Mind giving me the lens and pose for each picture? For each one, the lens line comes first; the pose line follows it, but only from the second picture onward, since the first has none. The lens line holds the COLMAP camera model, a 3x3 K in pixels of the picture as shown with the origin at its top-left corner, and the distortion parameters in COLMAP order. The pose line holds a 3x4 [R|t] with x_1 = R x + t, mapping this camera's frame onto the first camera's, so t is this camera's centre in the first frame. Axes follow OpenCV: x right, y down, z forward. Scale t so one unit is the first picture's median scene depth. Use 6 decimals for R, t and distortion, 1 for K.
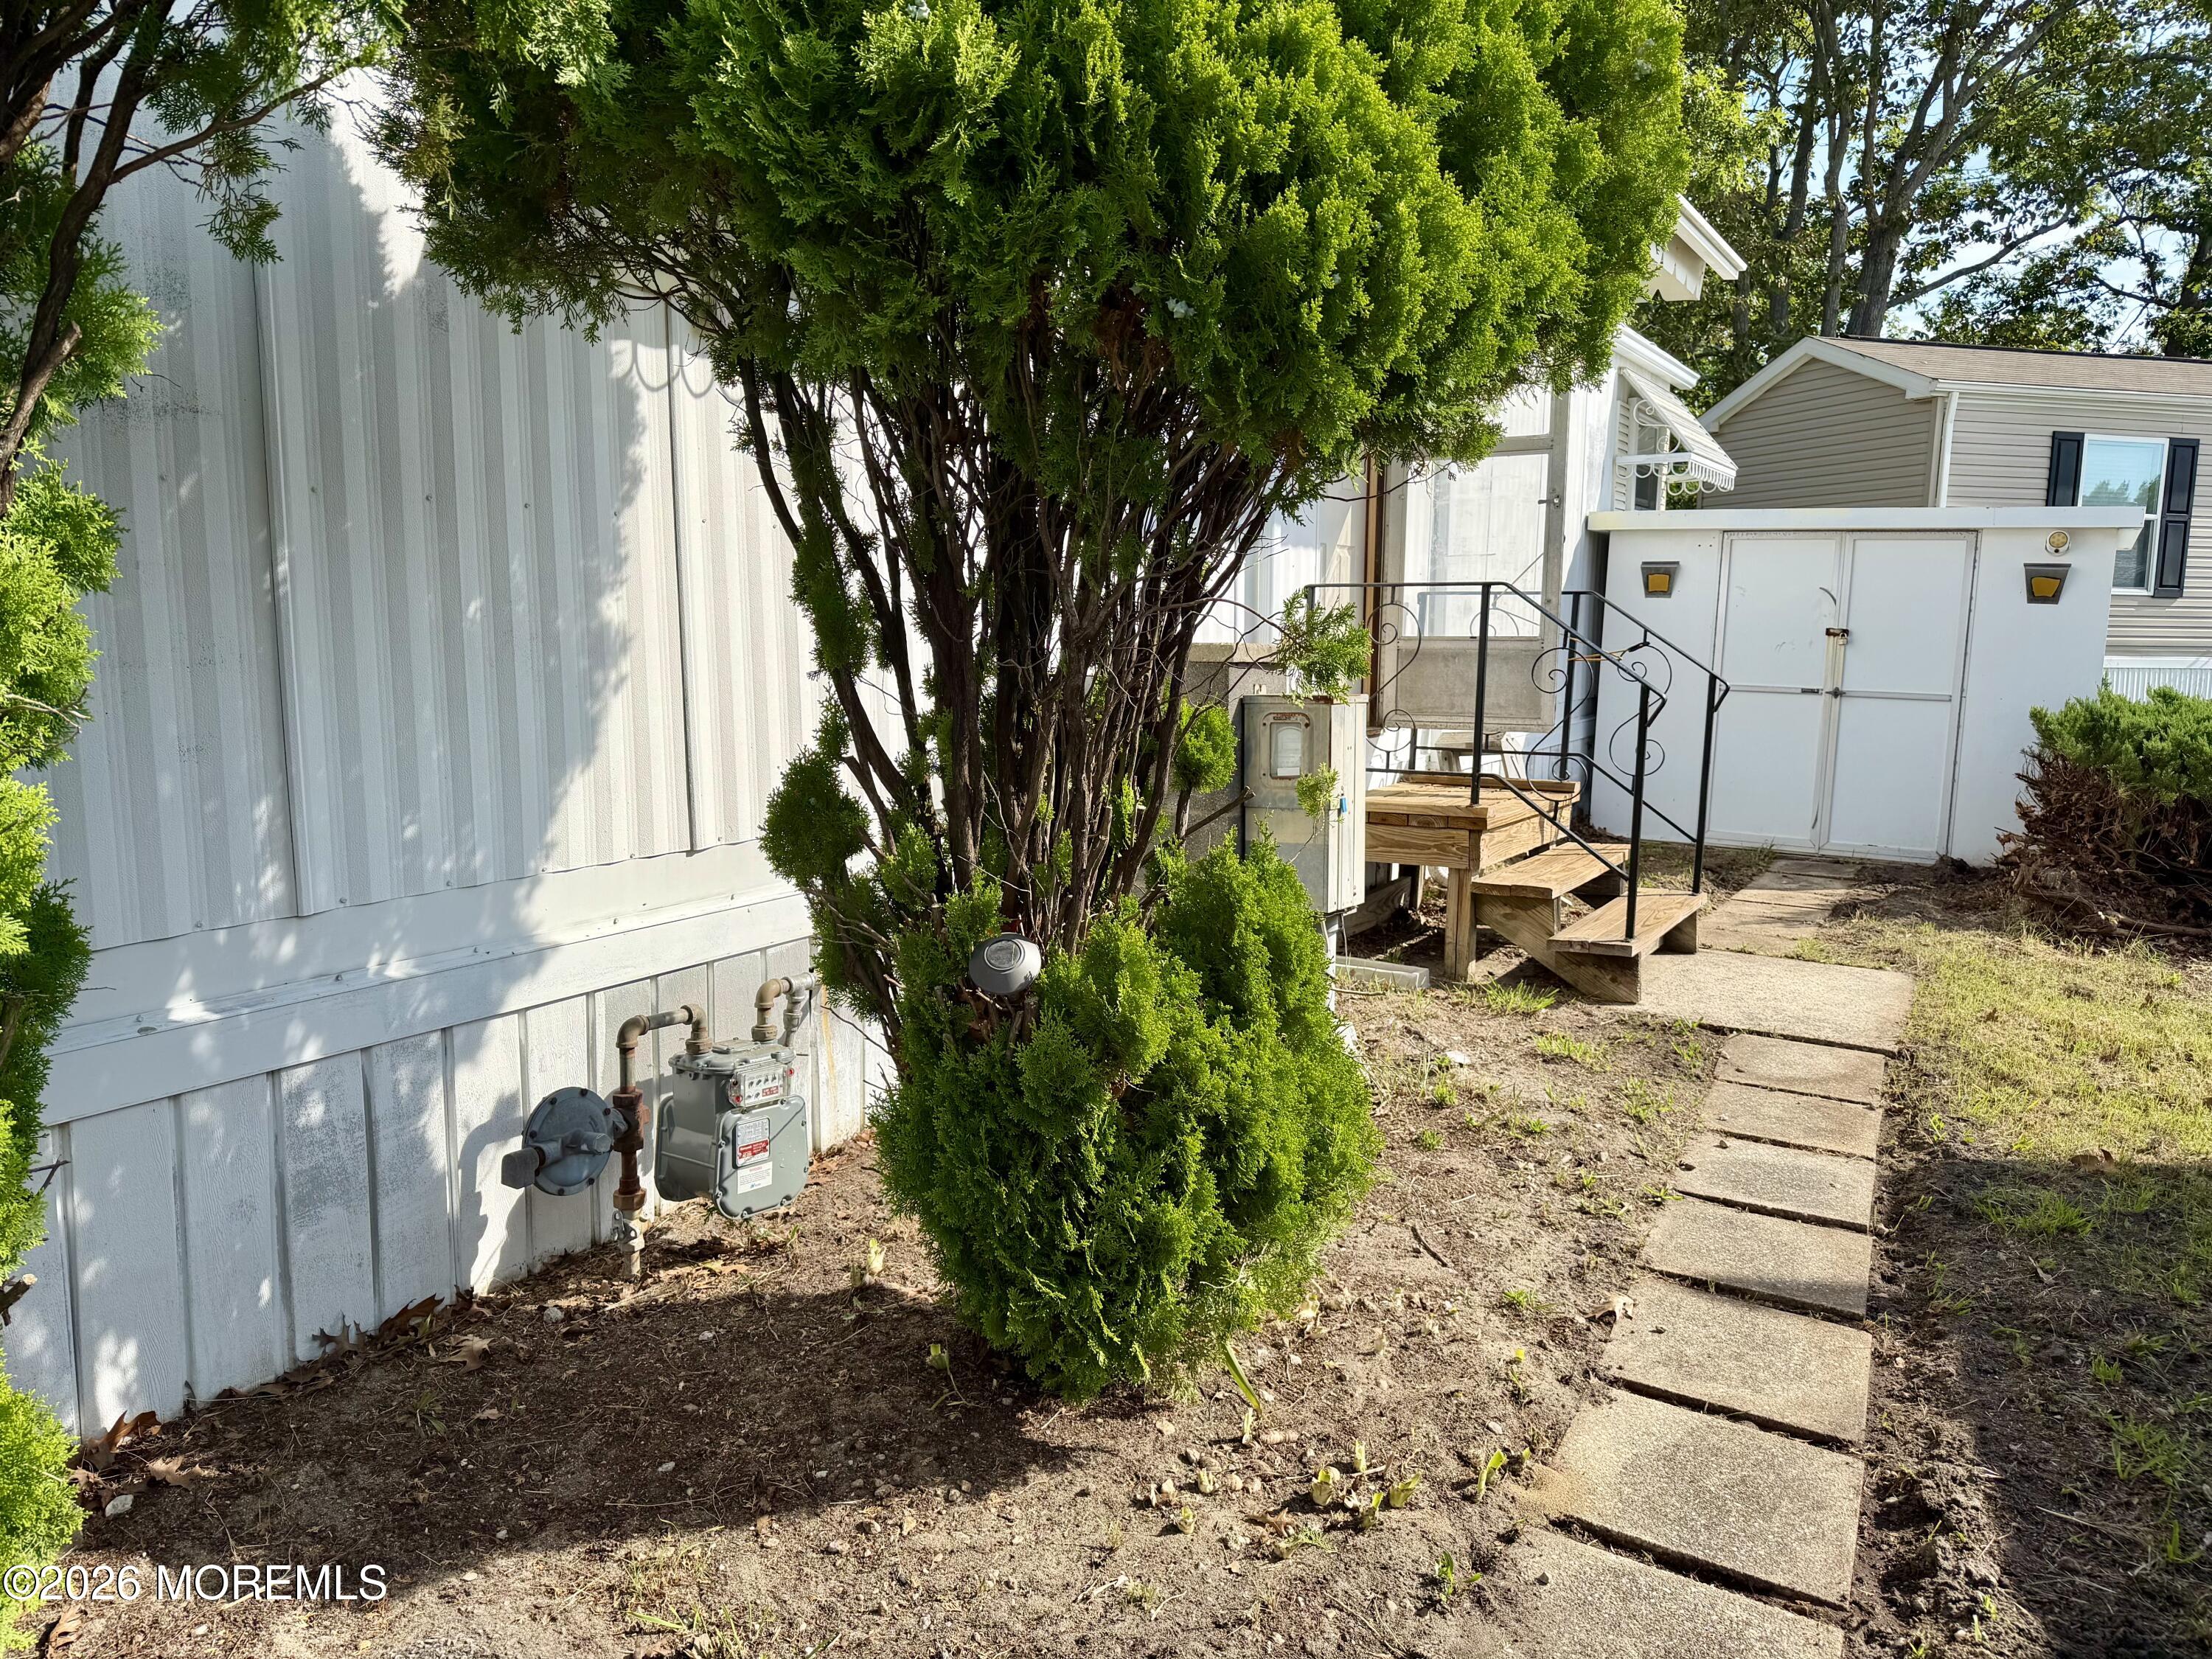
lens RADIAL K [[1572.3, 0, 1148.1], [0, 1572.3, 826.1], [0, 0, 1]] dist [0.008124, 0.005422]
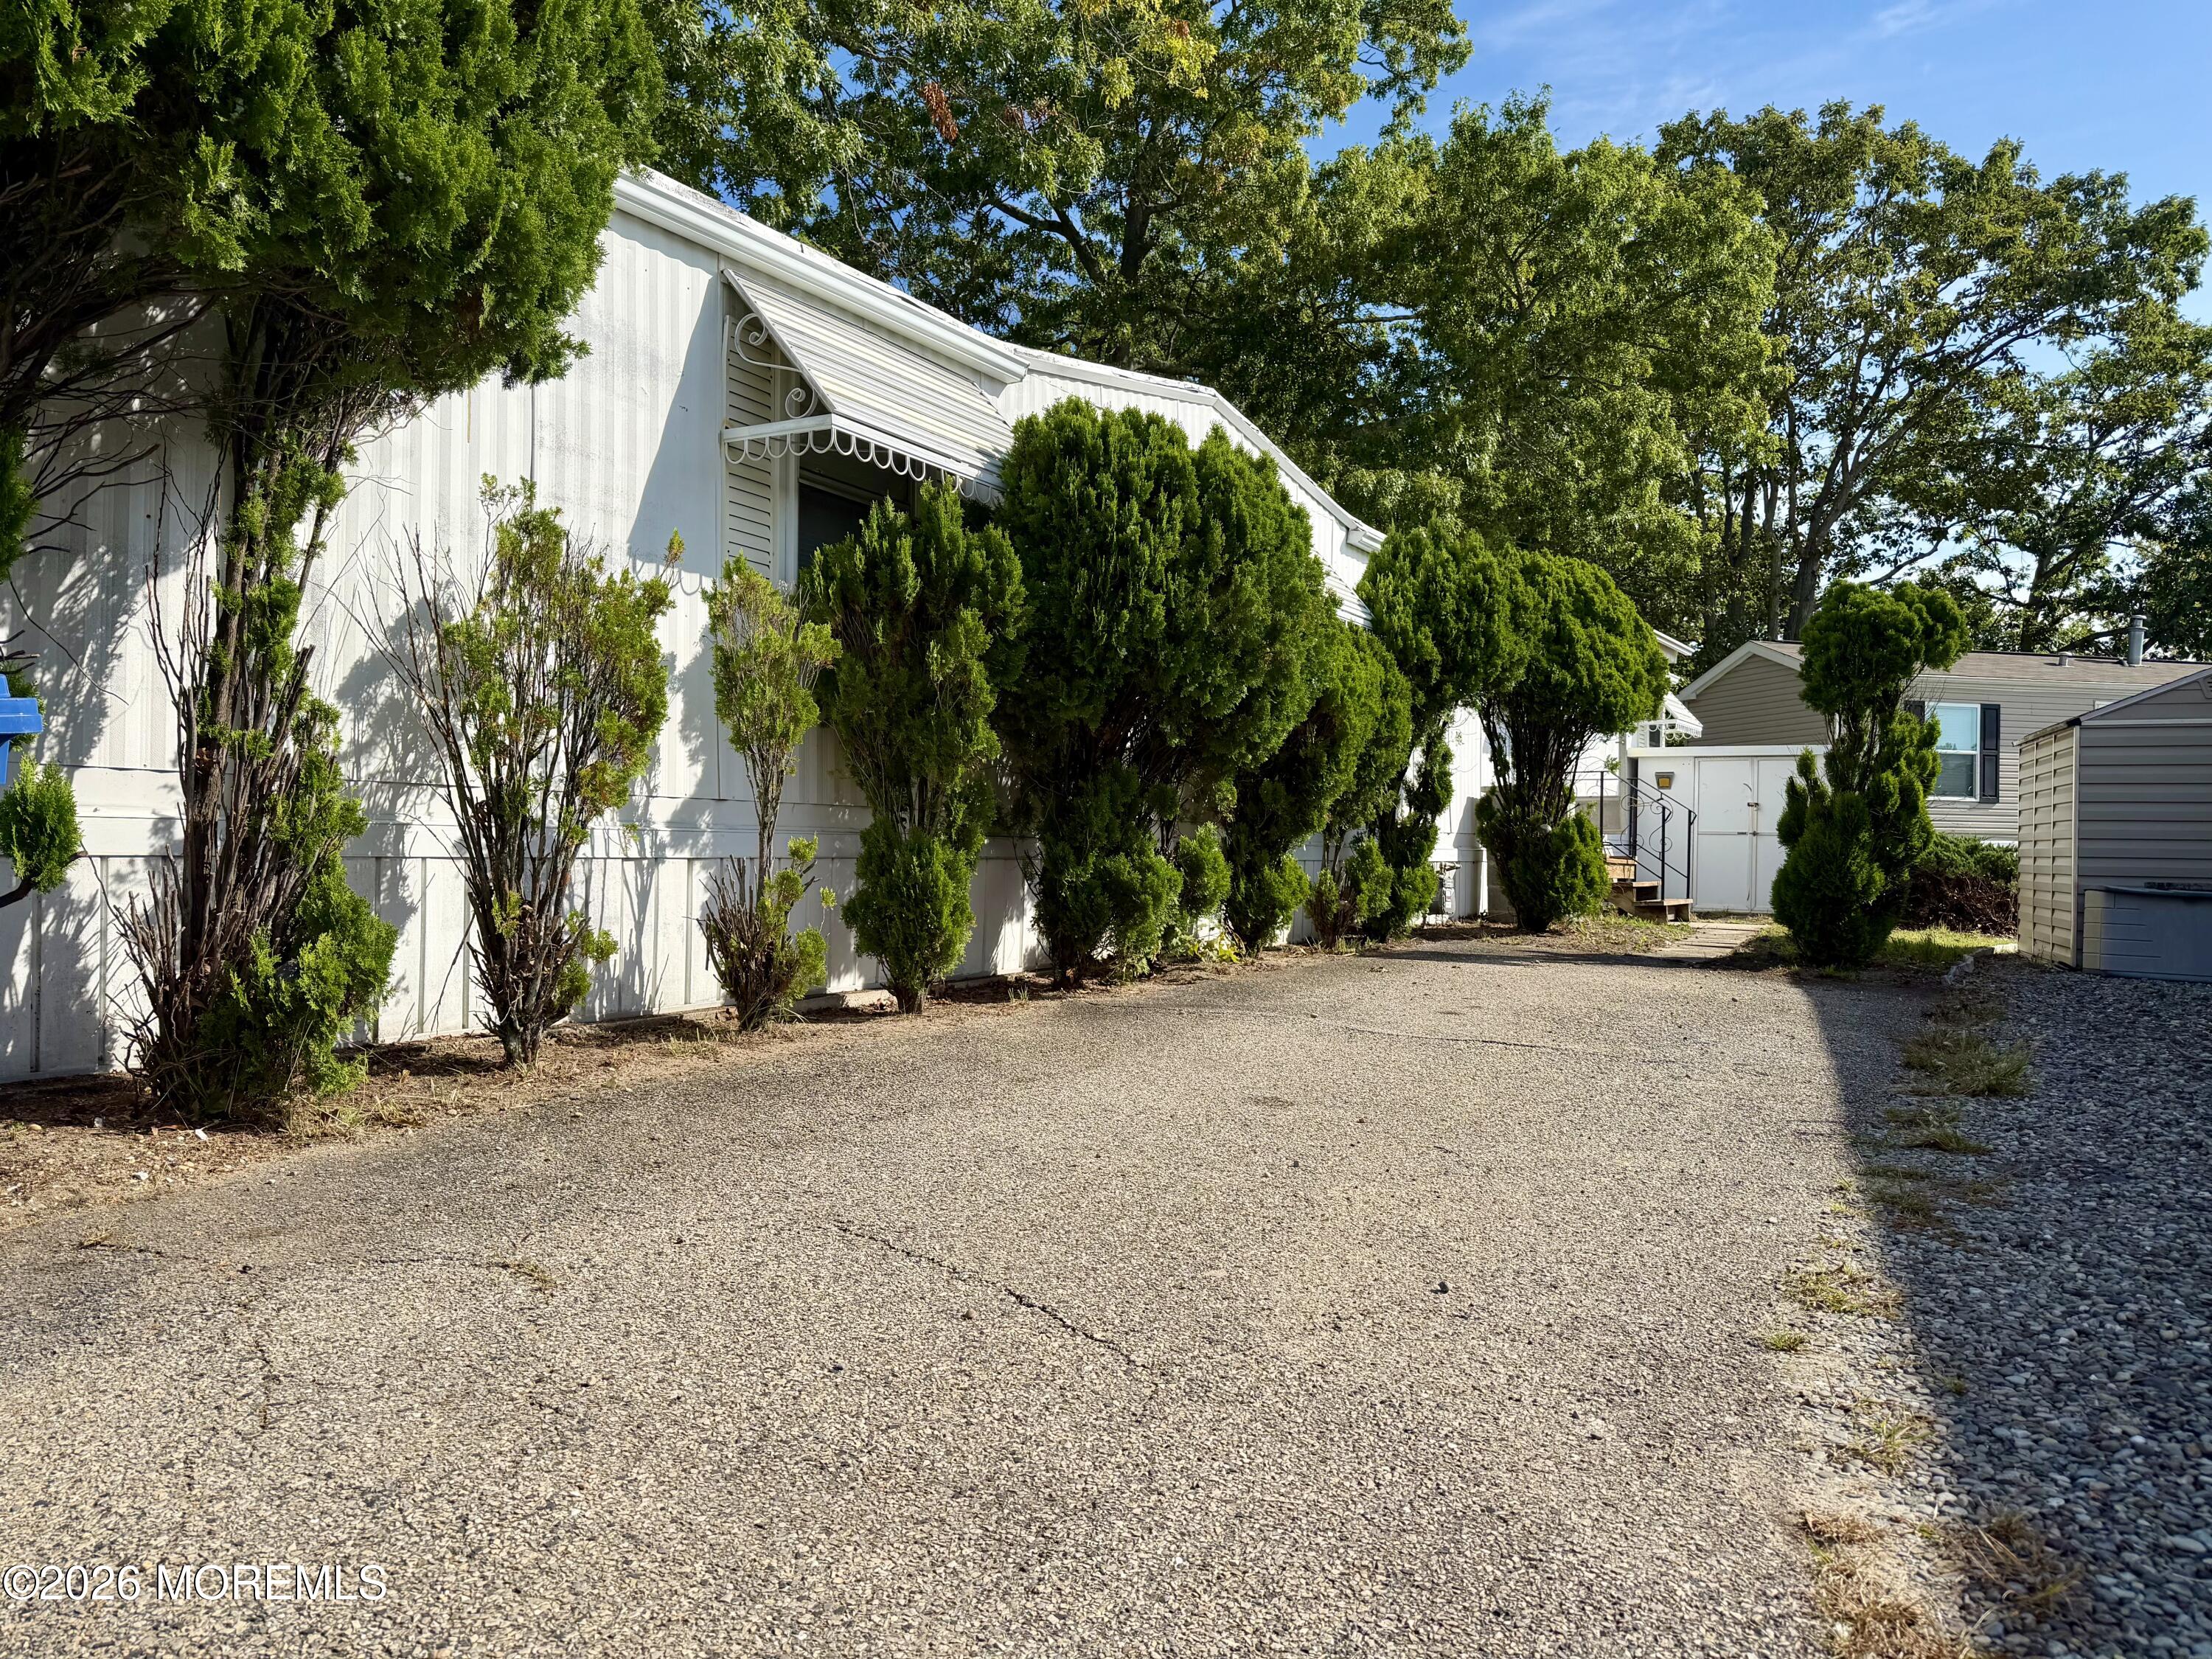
lens RADIAL K [[1552.6, 0, 1106.0], [0, 1552.6, 829.5], [0, 0, 1]] dist [0.057817, -0.085575]
pose [[0.999600, -0.002666, -0.028169, -0.191869], [-0.001610, 0.988579, -0.150695, 0.119206], [0.028249, 0.150681, 0.988179, -0.567535]]
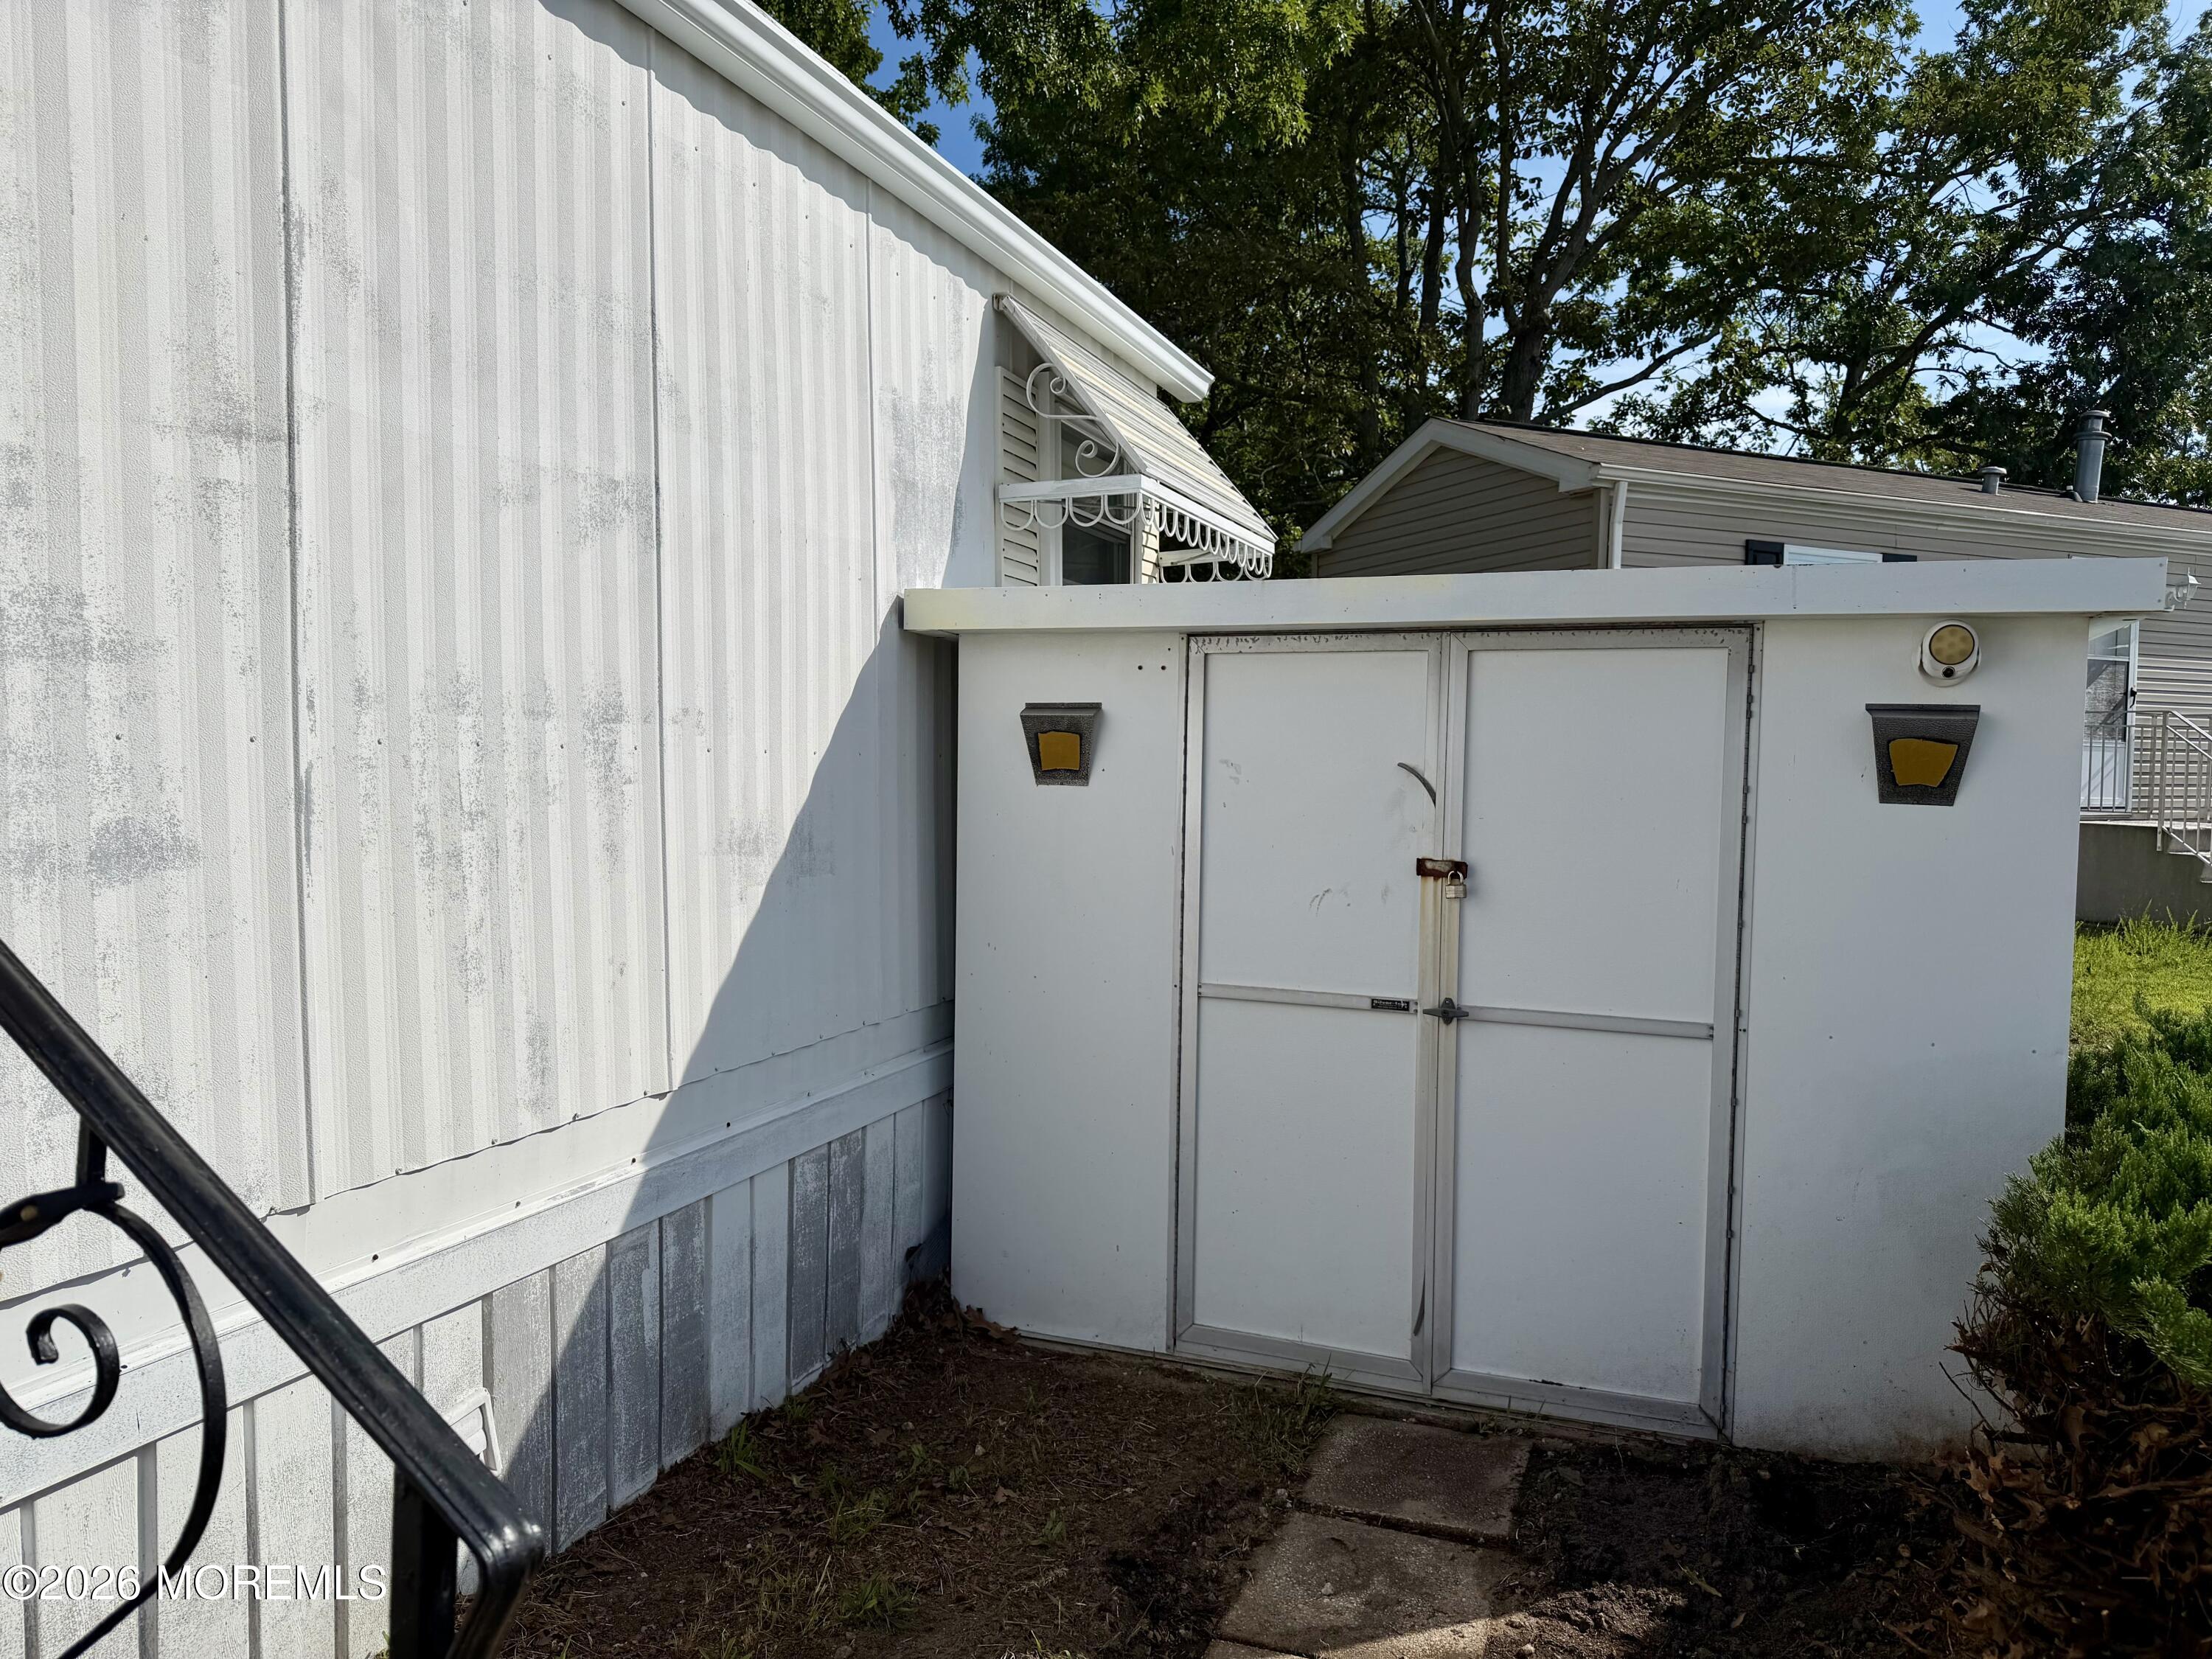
lens RADIAL K [[1577.9, 0, 1116.0], [0, 1577.9, 834.4], [0, 0, 1]] dist [0.072060, -0.090033]
pose [[0.985914, -0.013587, 0.166703, 0.151964], [0.028577, 0.995723, -0.087853, -0.052593], [-0.164796, 0.091380, 0.982086, 0.323265]]
